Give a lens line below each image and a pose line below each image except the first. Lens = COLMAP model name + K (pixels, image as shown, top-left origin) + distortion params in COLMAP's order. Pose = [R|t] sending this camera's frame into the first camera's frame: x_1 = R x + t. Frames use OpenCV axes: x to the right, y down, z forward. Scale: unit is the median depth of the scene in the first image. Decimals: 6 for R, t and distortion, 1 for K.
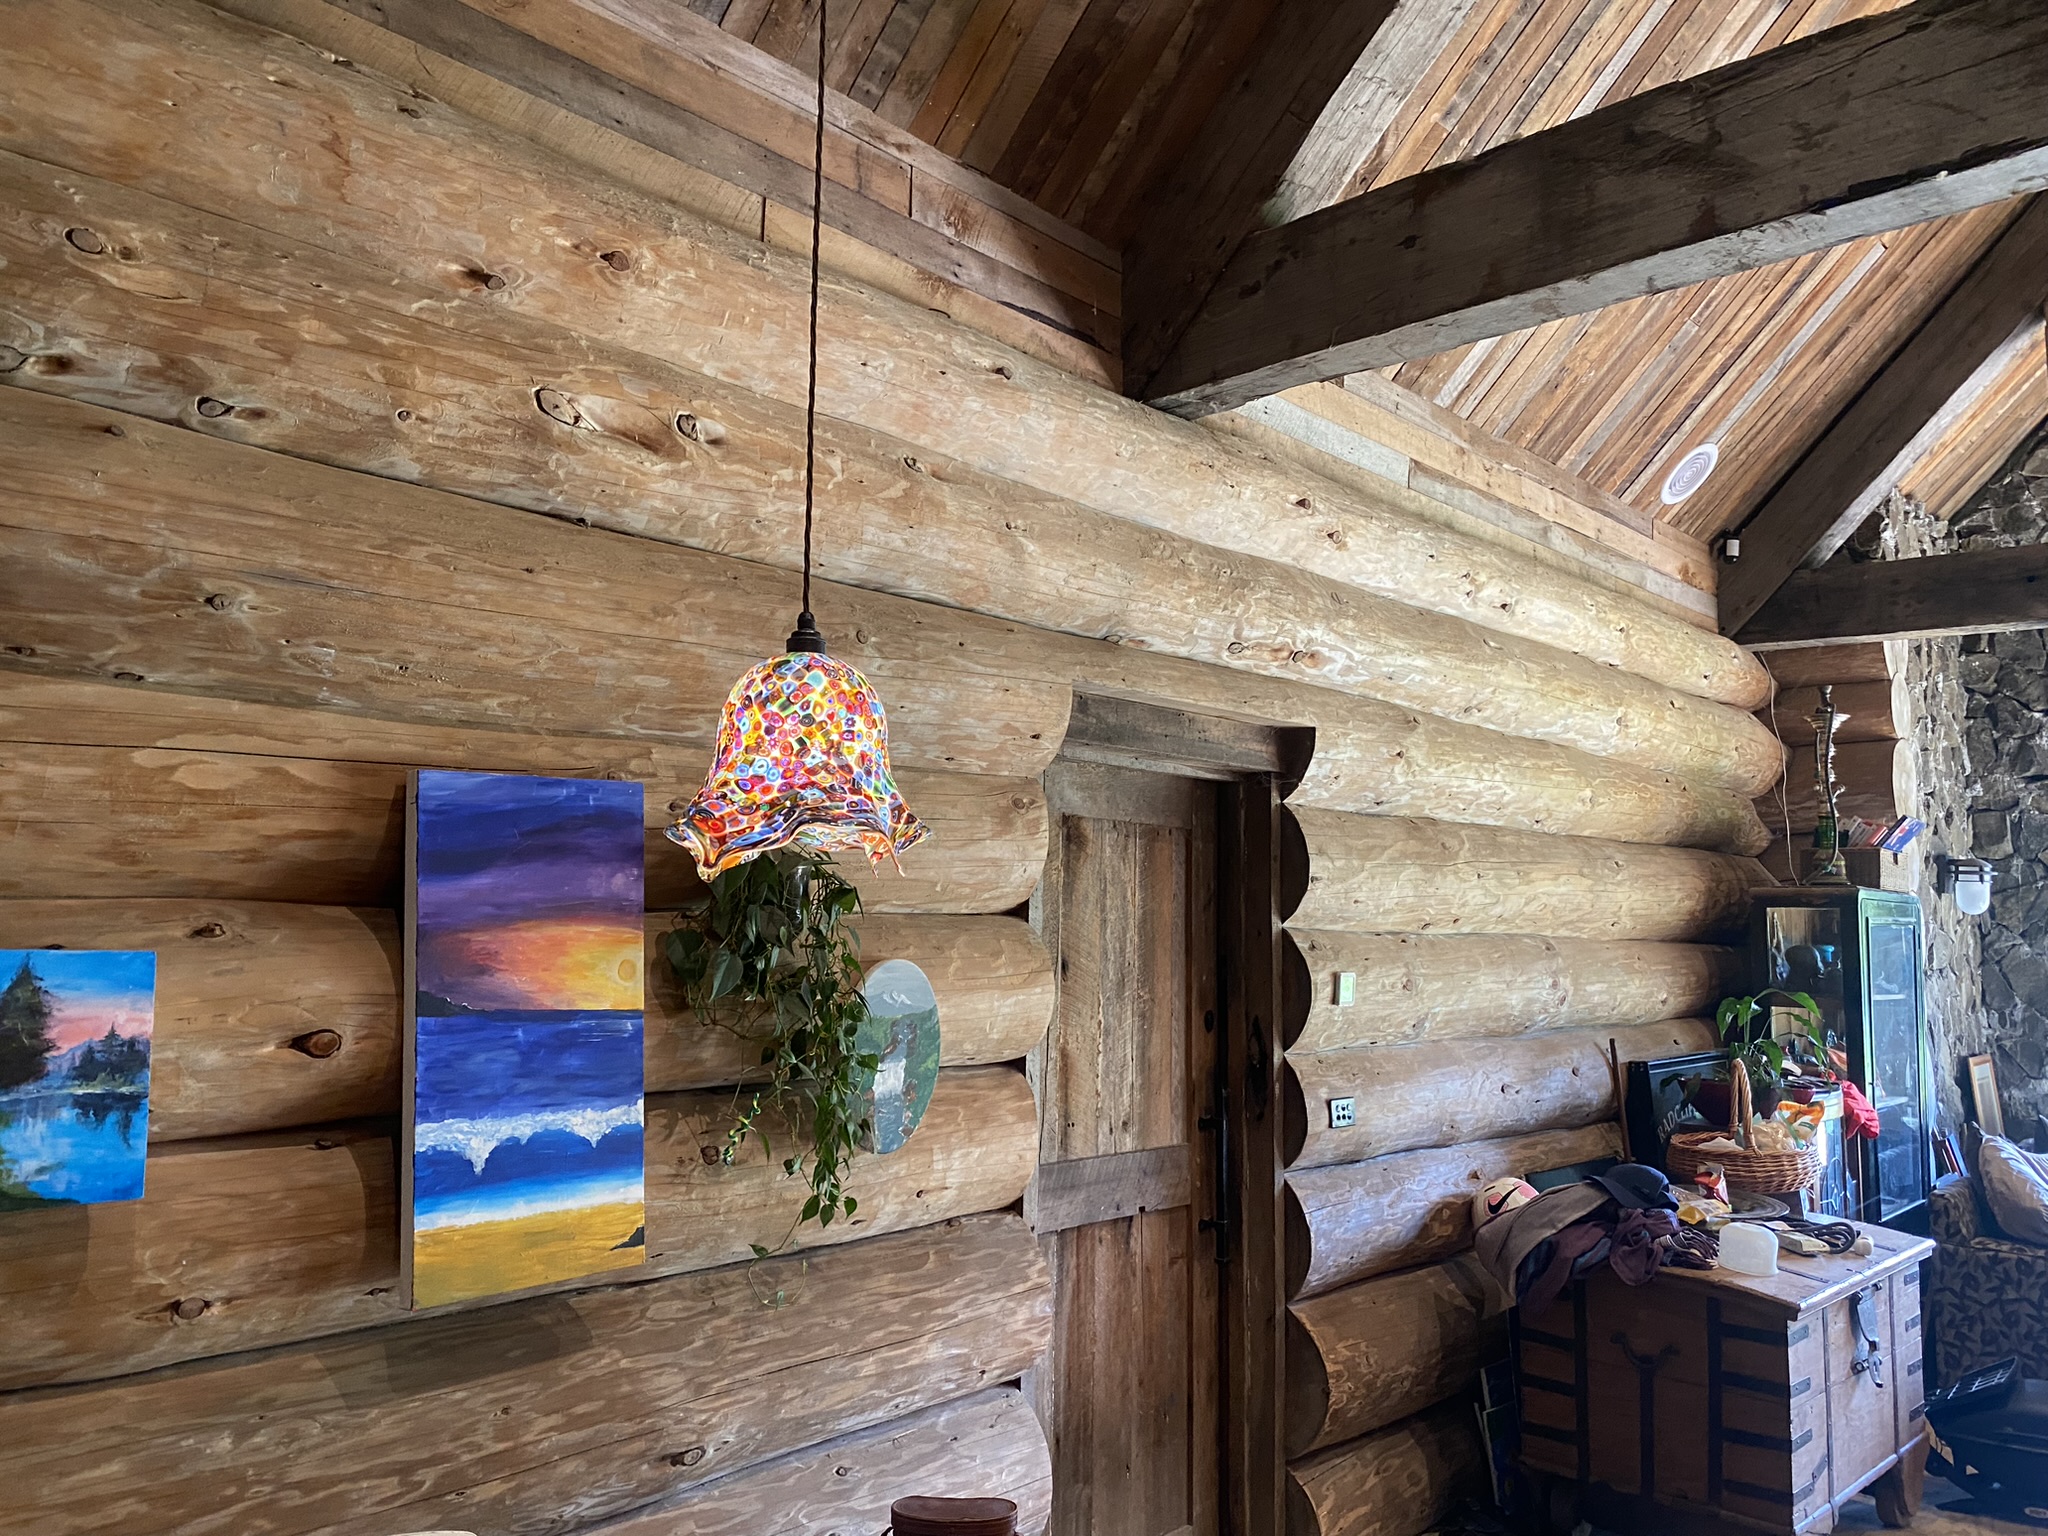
lens RADIAL K [[1517.4, 0, 1024.0], [0, 1517.4, 768.0], [0, 0, 1]] dist [0.008626, 0.004481]
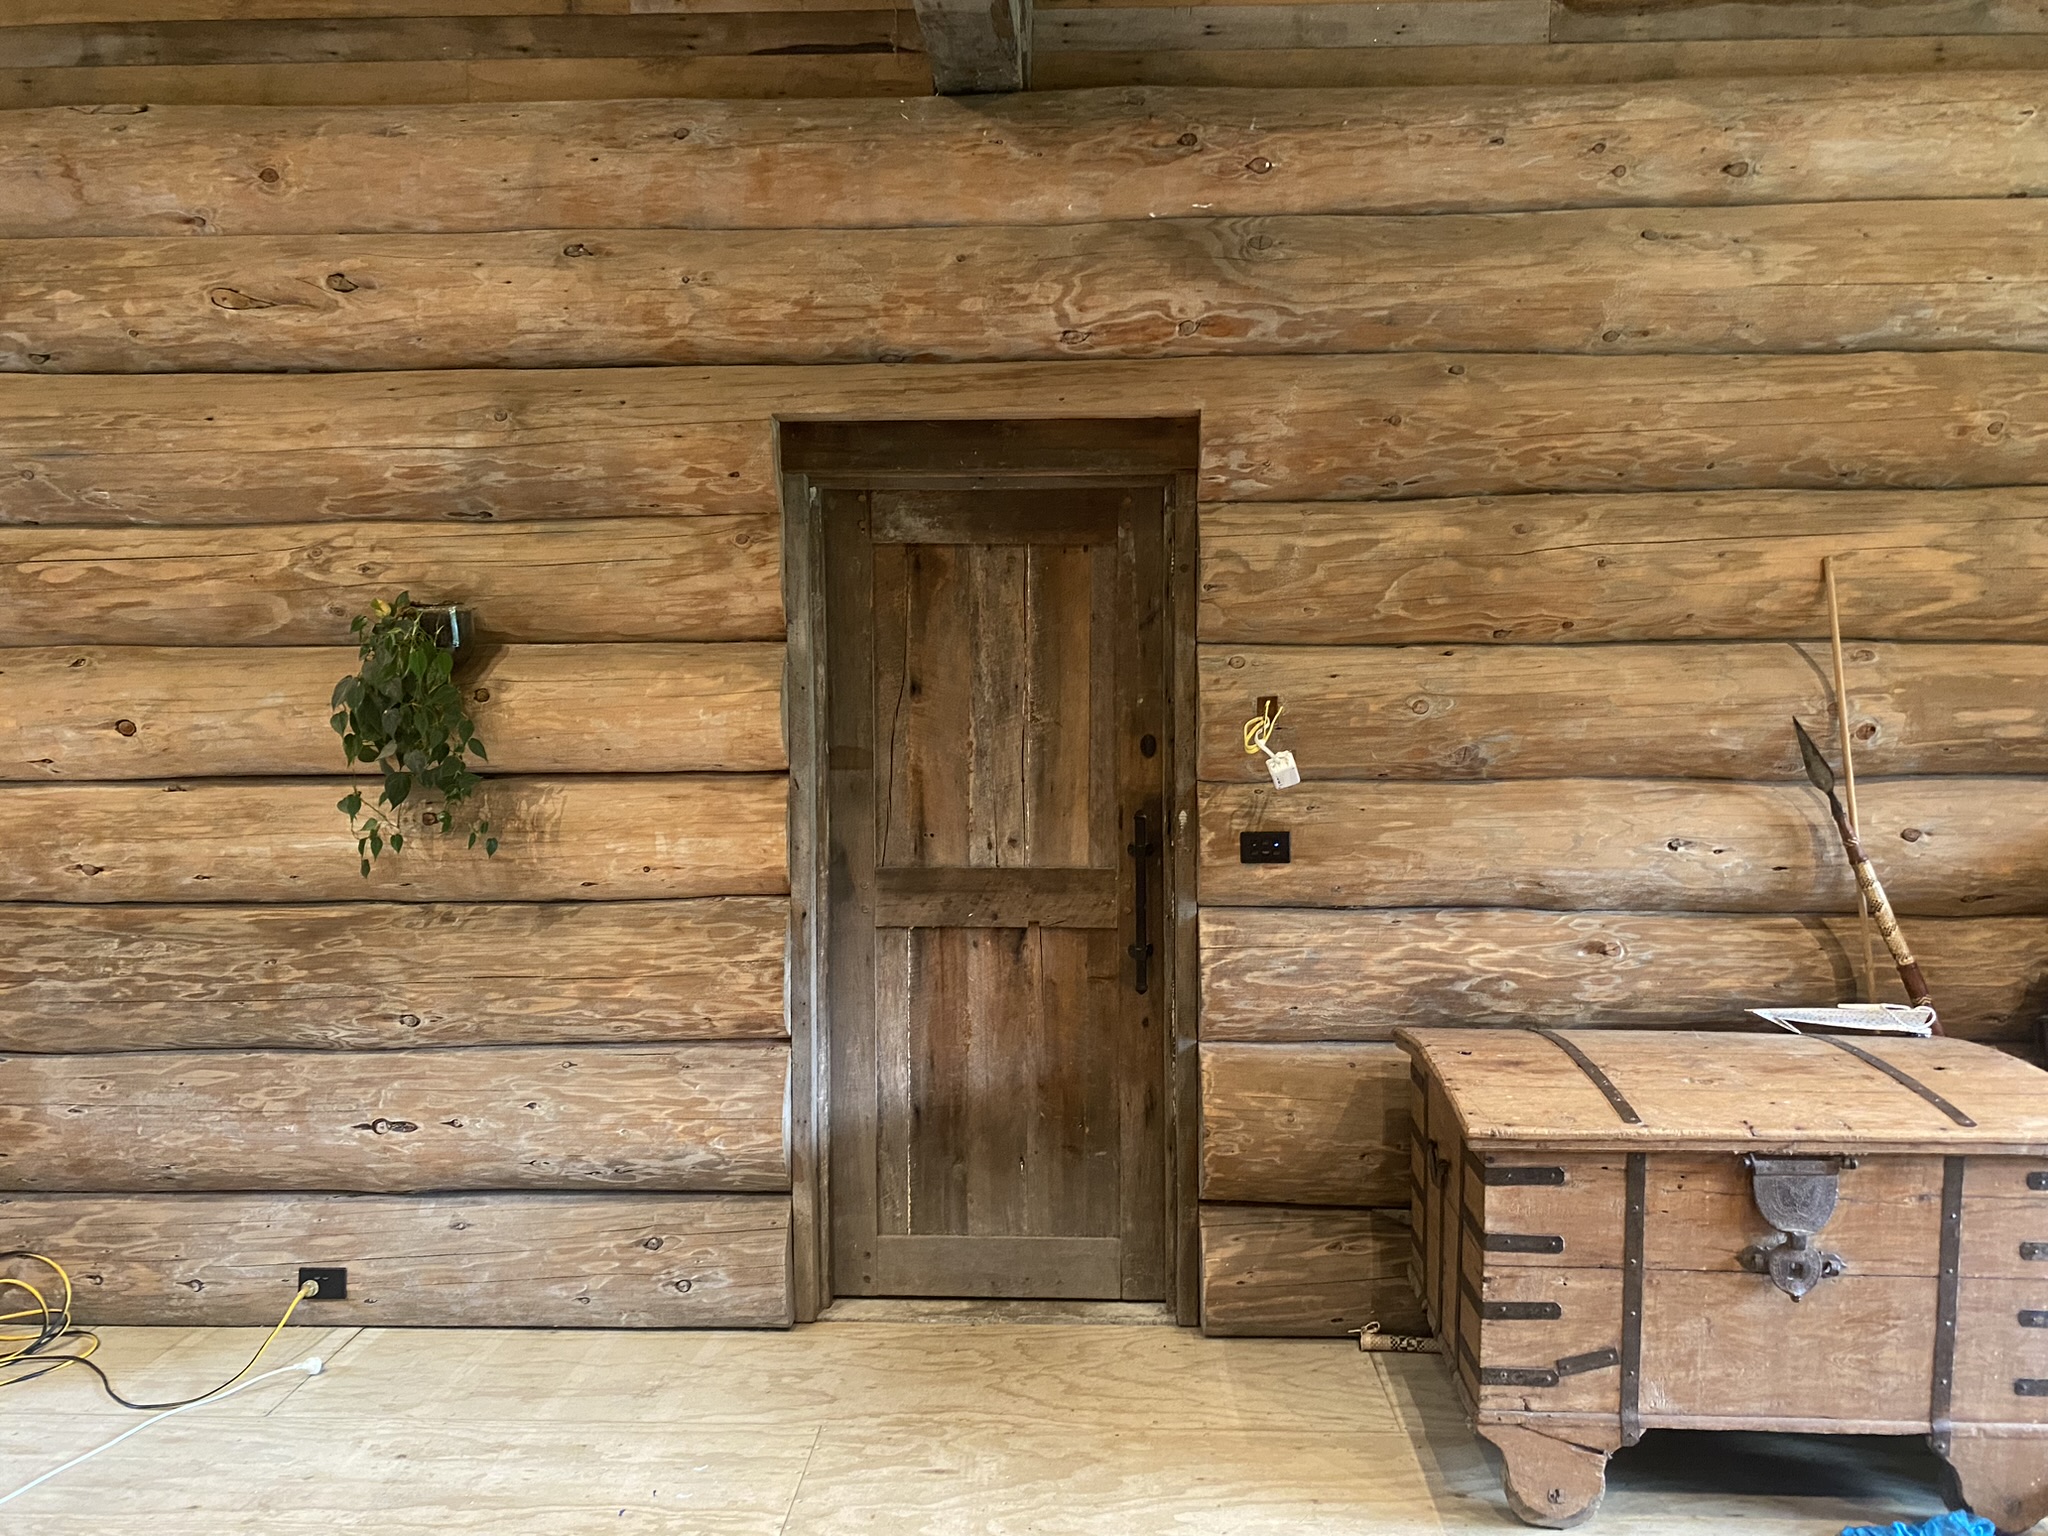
lens RADIAL K [[1458.0, 0, 1024.0], [0, 1458.0, 768.0], [0, 0, 1]] dist [0.066390, -0.064854]
pose [[0.663883, 0.023270, -0.747474, 1.089194], [0.095294, 0.988735, 0.115418, 0.098392], [0.741740, -0.147854, 0.654187, 0.495228]]
